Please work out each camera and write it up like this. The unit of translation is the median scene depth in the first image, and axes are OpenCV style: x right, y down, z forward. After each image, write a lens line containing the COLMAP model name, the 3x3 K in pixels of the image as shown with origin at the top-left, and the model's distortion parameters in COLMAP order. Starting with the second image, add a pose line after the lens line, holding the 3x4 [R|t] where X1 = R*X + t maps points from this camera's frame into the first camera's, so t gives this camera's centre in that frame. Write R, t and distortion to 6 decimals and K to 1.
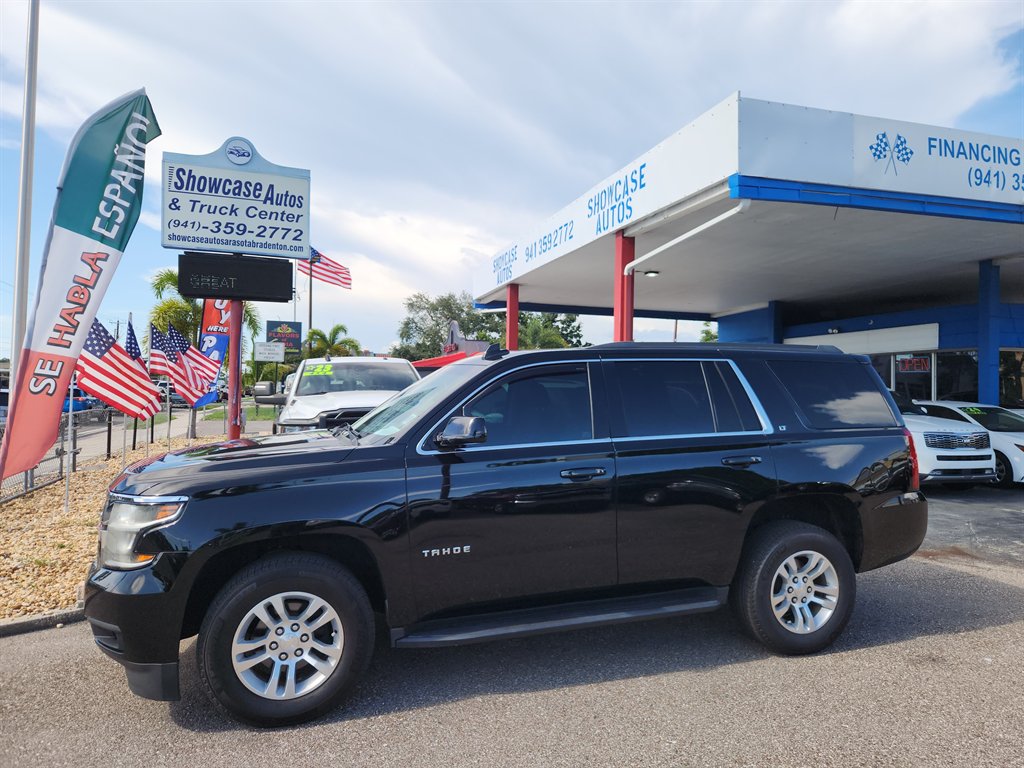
lens RADIAL K [[698.5, 0, 522.3], [0, 698.5, 385.5], [0, 0, 1]] dist [0.048319, -0.032108]
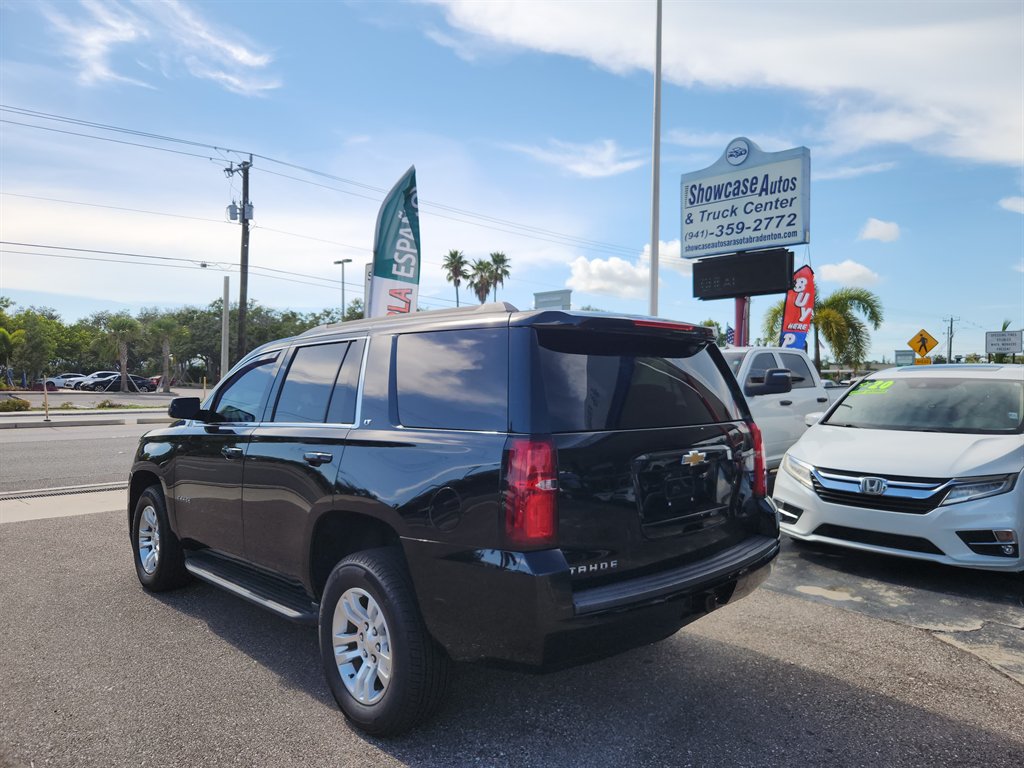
lens RADIAL K [[688.1, 0, 520.7], [0, 688.1, 383.8], [0, 0, 1]] dist [0.037568, -0.001090]
pose [[0.433144, -0.005103, -0.901310, 0.442022], [0.002089, 0.999987, -0.004658, 0.009963], [0.901323, 0.000135, 0.433149, 0.339550]]
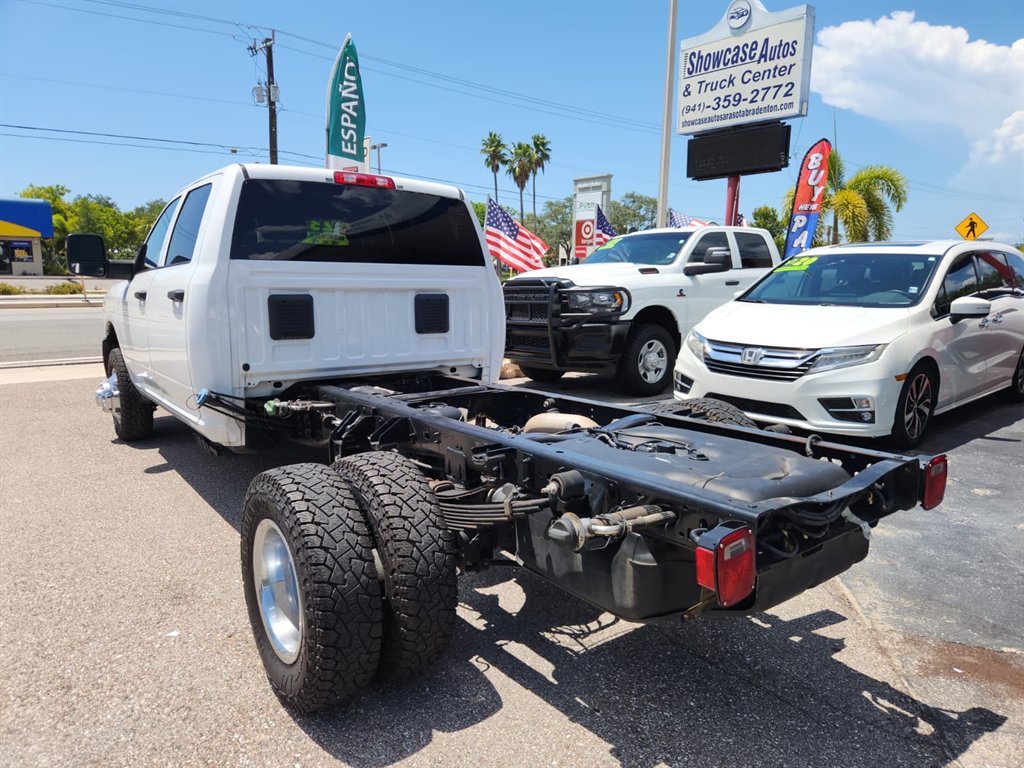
lens RADIAL K [[684.6, 0, 514.7], [0, 684.6, 386.1], [0, 0, 1]] dist [0.046609, -0.026728]
pose [[0.357412, 0.145416, -0.922557, 0.512490], [-0.003132, 0.987985, 0.154516, 0.024842], [0.933942, -0.052336, 0.353573, 0.437019]]
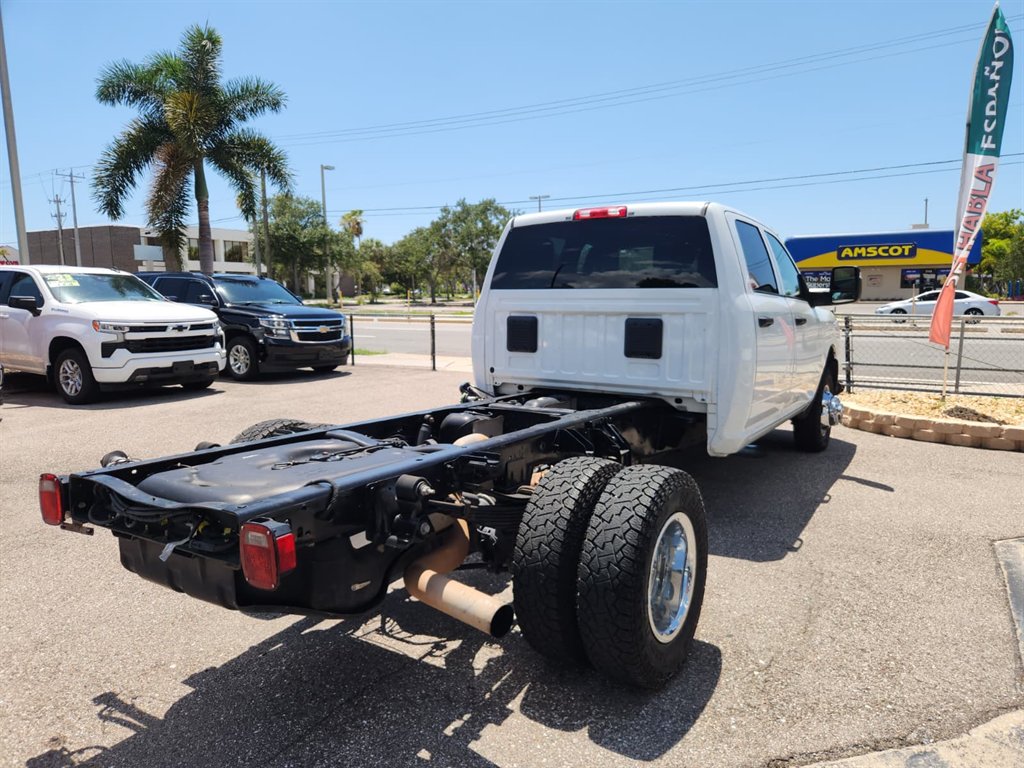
lens RADIAL K [[684.6, 0, 535.8], [0, 684.6, 382.1], [0, 0, 1]] dist [0.046609, -0.026728]
pose [[-0.750670, 0.076069, -0.656284, 0.431512], [-0.001704, 0.993123, 0.117061, 0.024160], [0.660676, 0.088992, -0.745378, 0.761945]]
